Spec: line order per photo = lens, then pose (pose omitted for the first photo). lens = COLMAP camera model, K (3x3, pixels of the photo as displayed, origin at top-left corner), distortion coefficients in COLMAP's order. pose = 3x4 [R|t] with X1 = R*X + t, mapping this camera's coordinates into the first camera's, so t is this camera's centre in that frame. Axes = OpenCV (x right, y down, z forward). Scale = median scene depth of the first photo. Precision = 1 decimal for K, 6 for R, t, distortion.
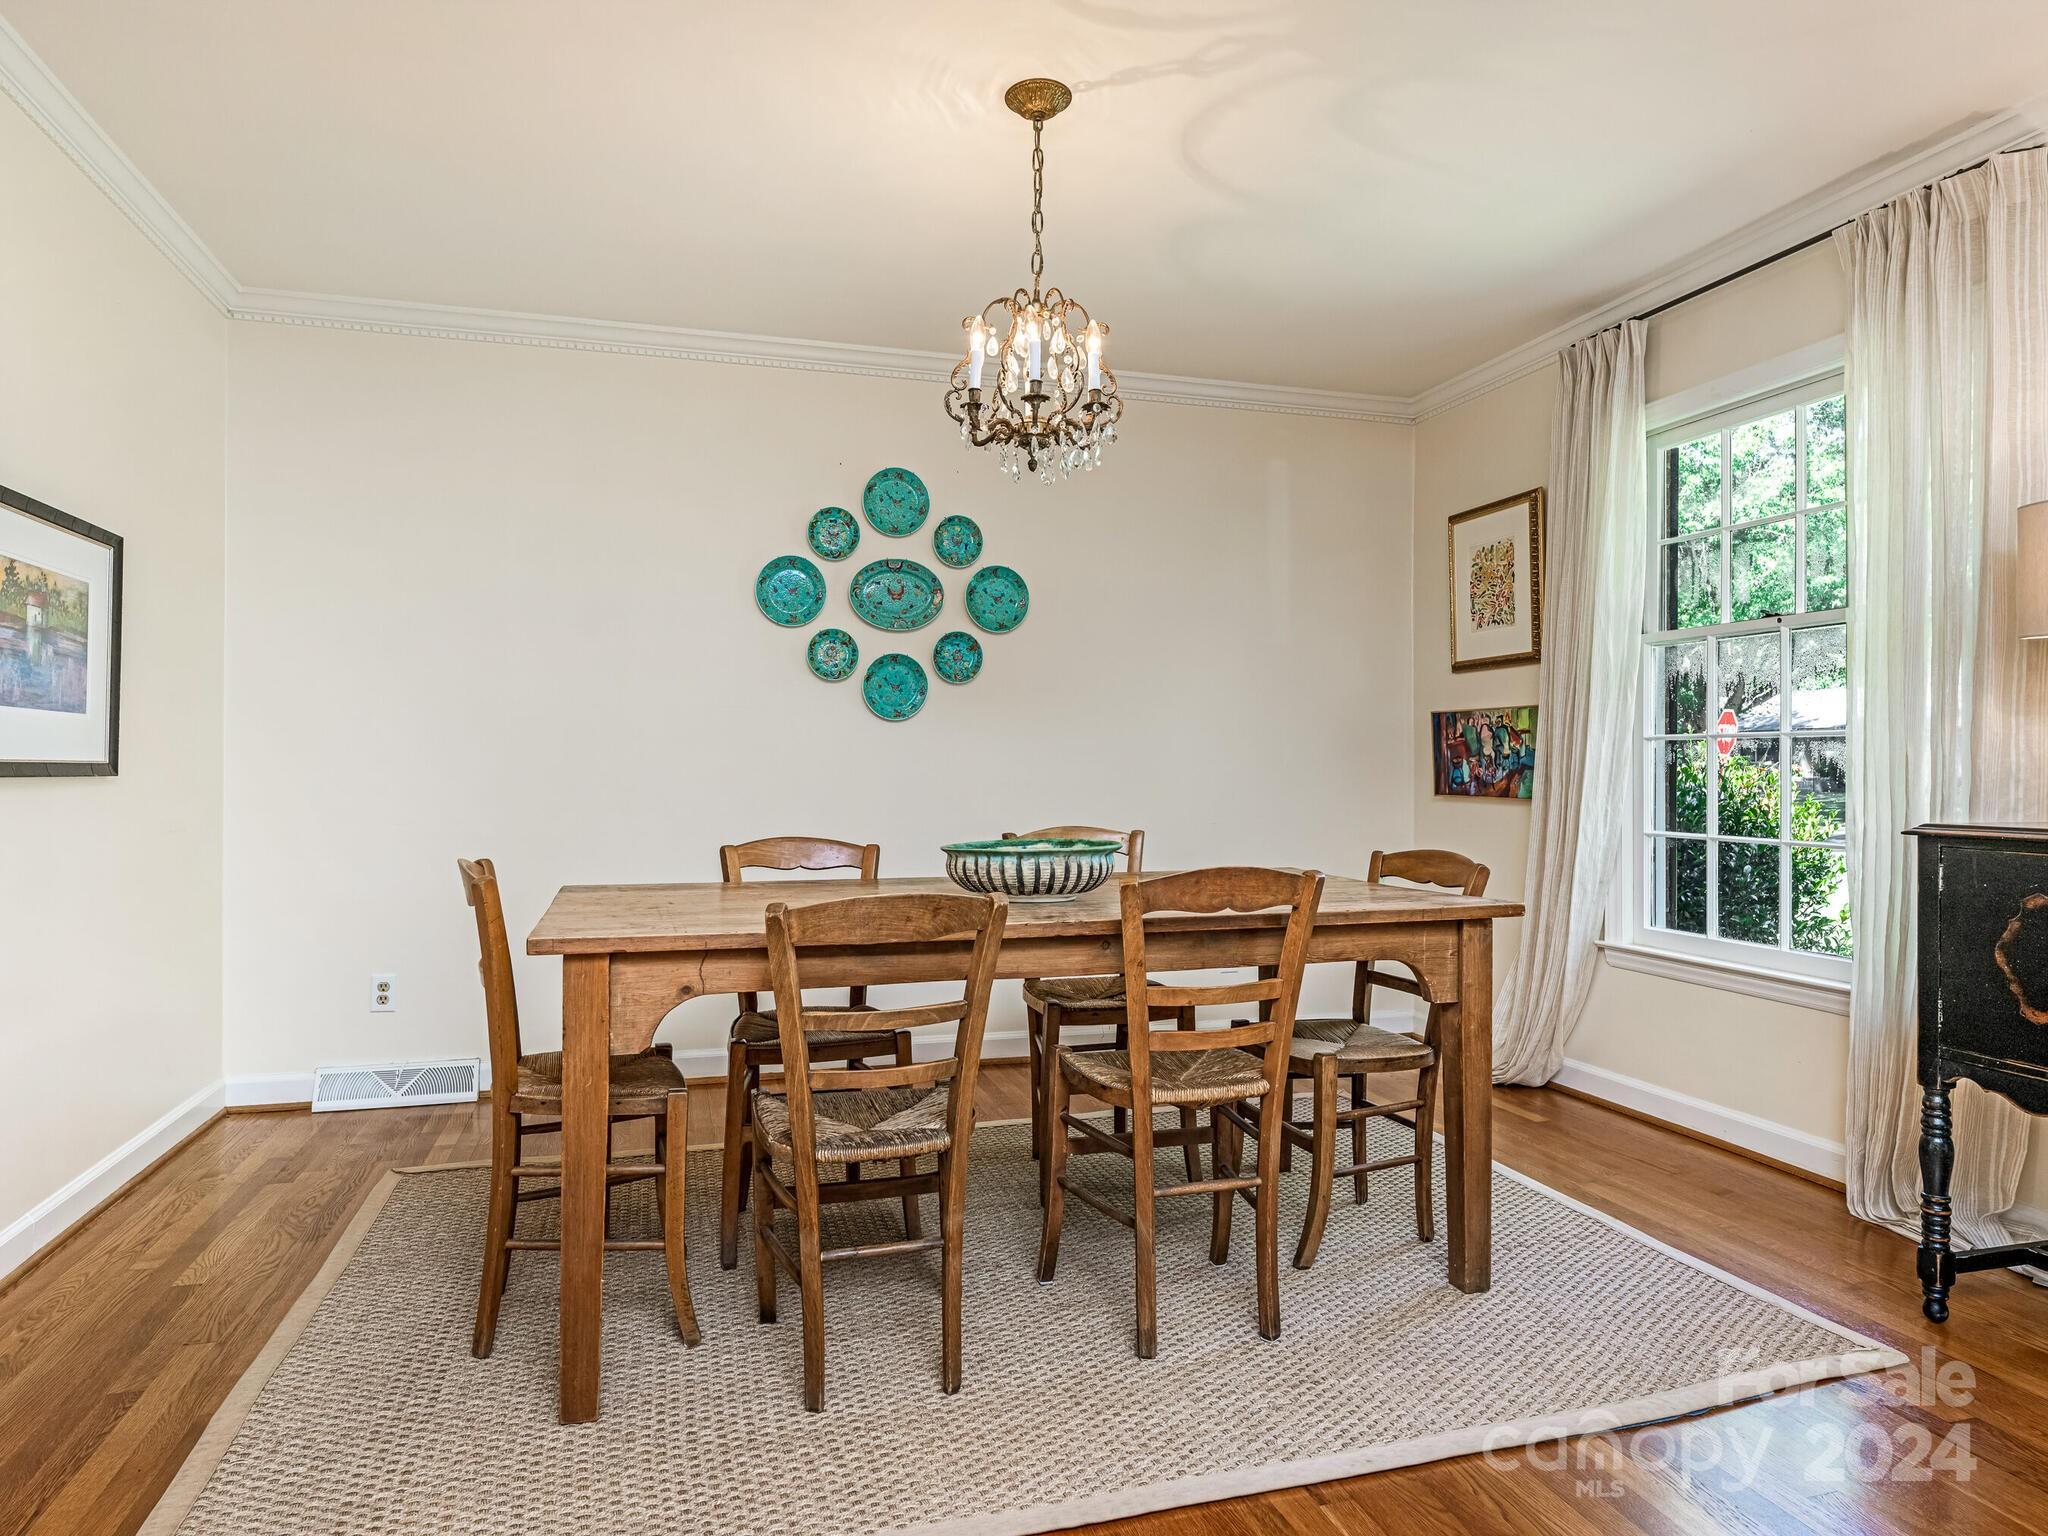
lens RADIAL K [[1205.5, 0, 1002.0], [0, 1205.5, 770.1], [0, 0, 1]] dist [0.015353, 0.001881]
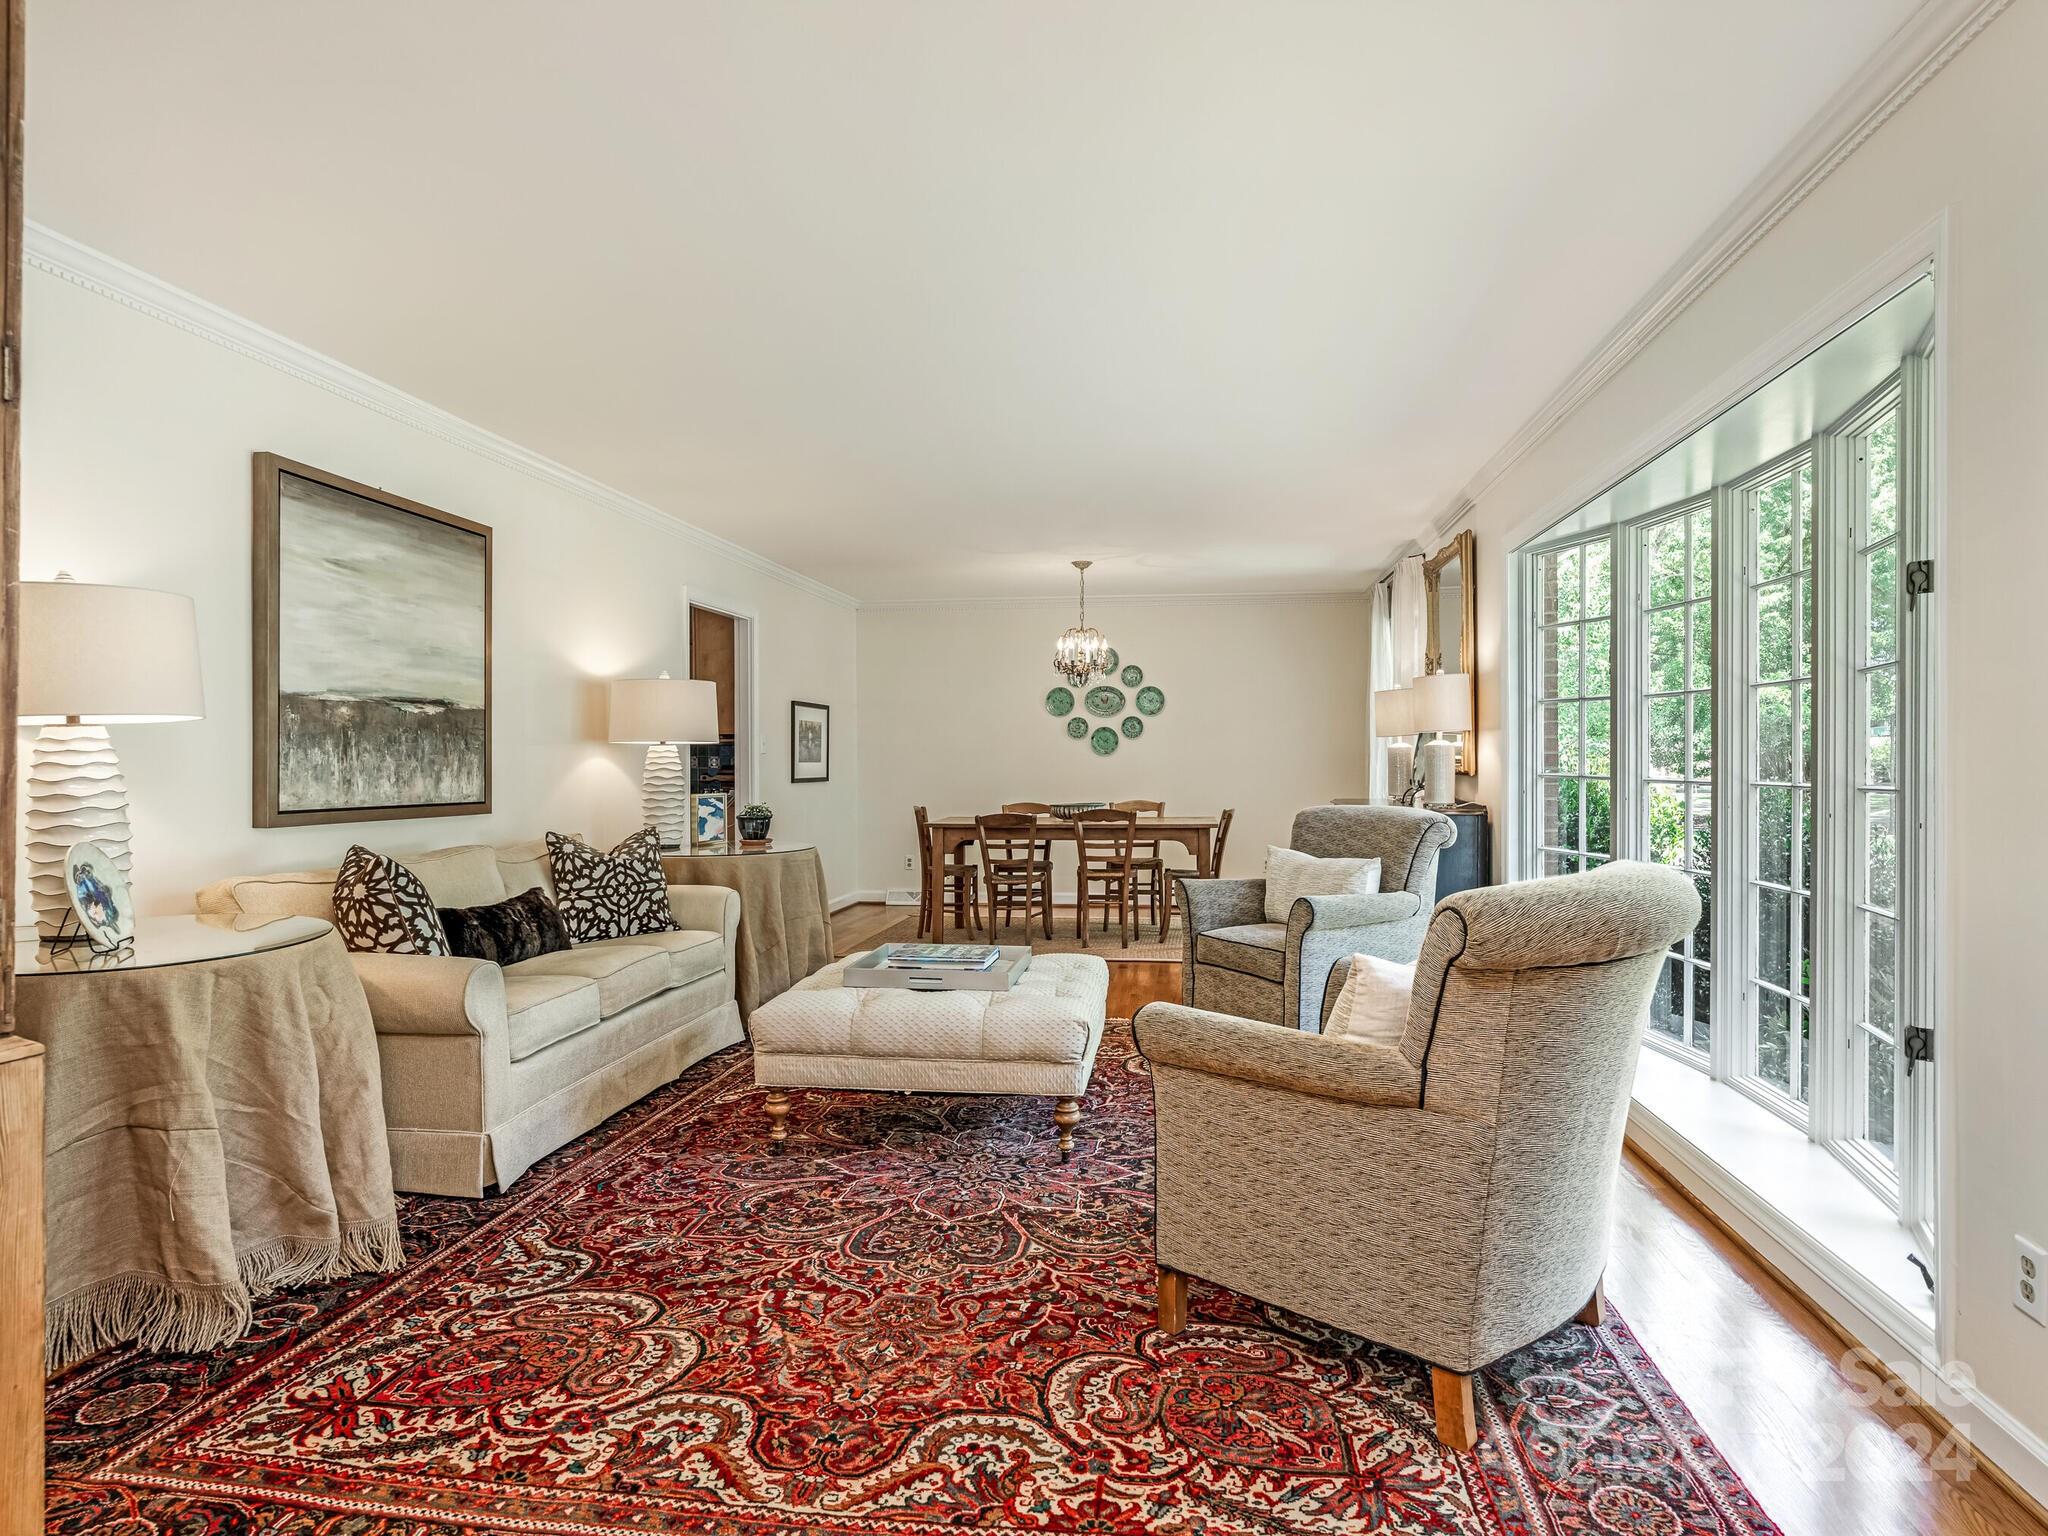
lens RADIAL K [[1205.5, 0, 1026.5], [0, 1205.5, 767.3], [0, 0, 1]] dist [0.015353, 0.001881]
pose [[0.906937, -0.003094, -0.421255, 0.740083], [0.004986, 0.999982, 0.003391, -0.028224], [0.421237, -0.005176, 0.906936, -1.136777]]
